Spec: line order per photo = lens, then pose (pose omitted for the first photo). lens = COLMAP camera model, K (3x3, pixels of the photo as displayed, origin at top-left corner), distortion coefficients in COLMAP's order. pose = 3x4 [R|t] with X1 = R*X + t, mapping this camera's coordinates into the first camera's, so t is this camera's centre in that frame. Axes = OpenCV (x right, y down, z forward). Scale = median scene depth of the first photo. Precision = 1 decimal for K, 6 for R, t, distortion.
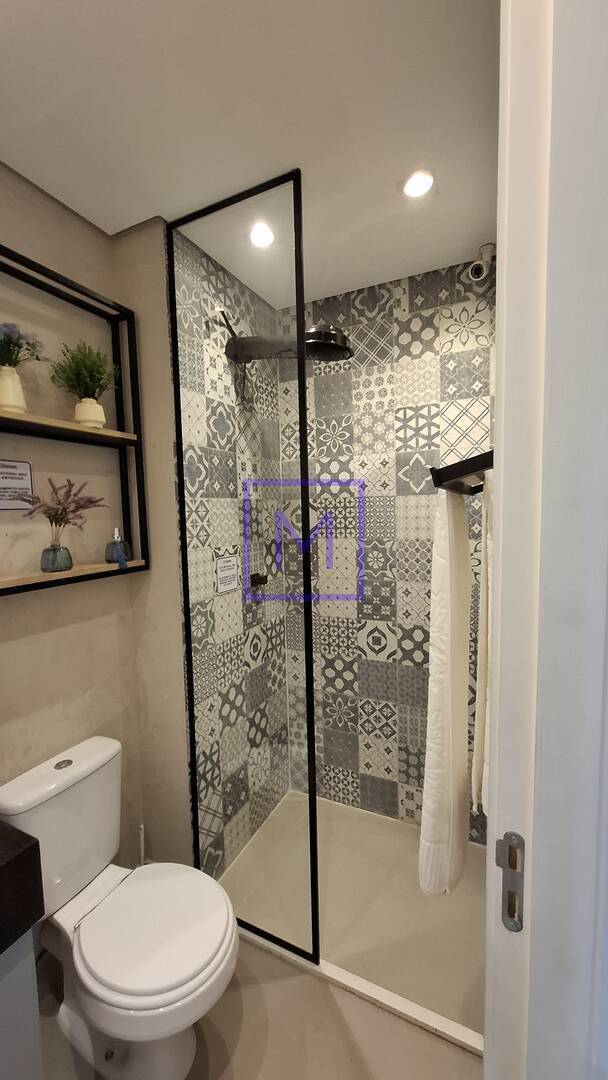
lens RADIAL K [[428.2, 0, 303.4], [0, 428.2, 542.3], [0, 0, 1]] dist [-0.006984, 0.002397]
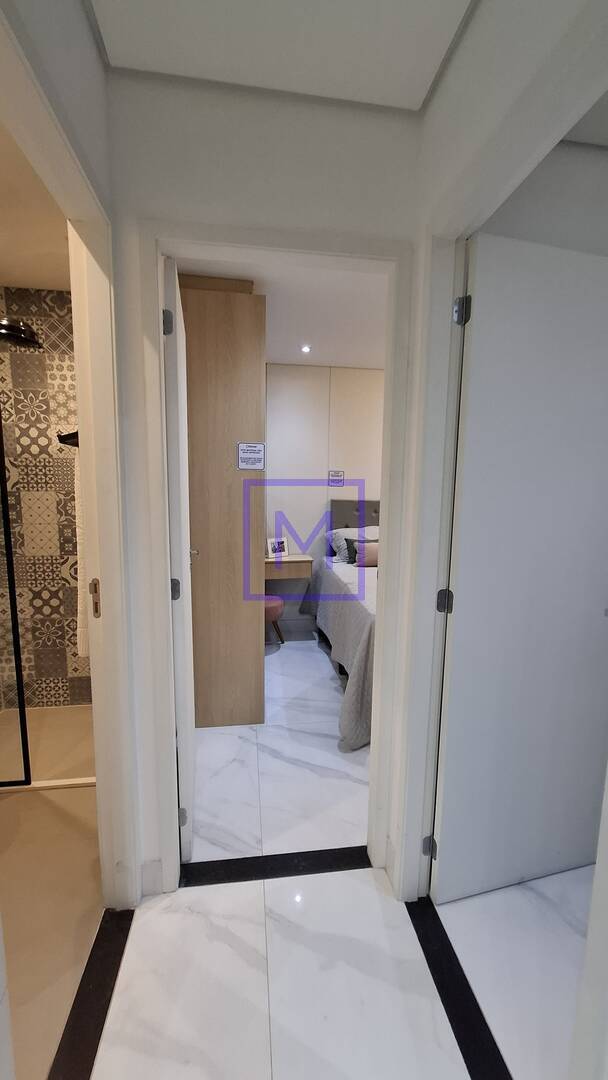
lens RADIAL K [[428.2, 0, 304.3], [0, 428.2, 545.5], [0, 0, 1]] dist [-0.006984, 0.002397]
pose [[0.830817, -0.040758, 0.555052, 0.027326], [0.007435, 0.998039, 0.062158, 0.079782], [-0.556496, -0.047515, 0.829490, -0.473791]]
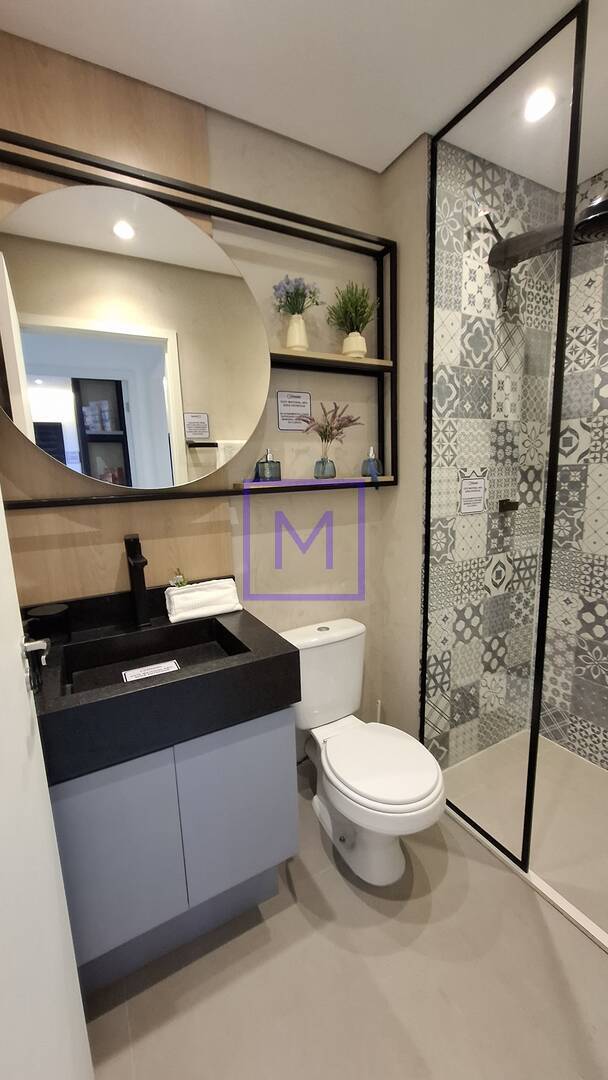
lens RADIAL K [[428.2, 0, 302.0], [0, 428.2, 544.1], [0, 0, 1]] dist [-0.006984, 0.002397]
pose [[0.817789, 0.097425, -0.567212, 0.071234], [-0.030768, 0.991559, 0.125951, 0.066463], [0.574695, -0.085549, 0.813884, -0.058925]]
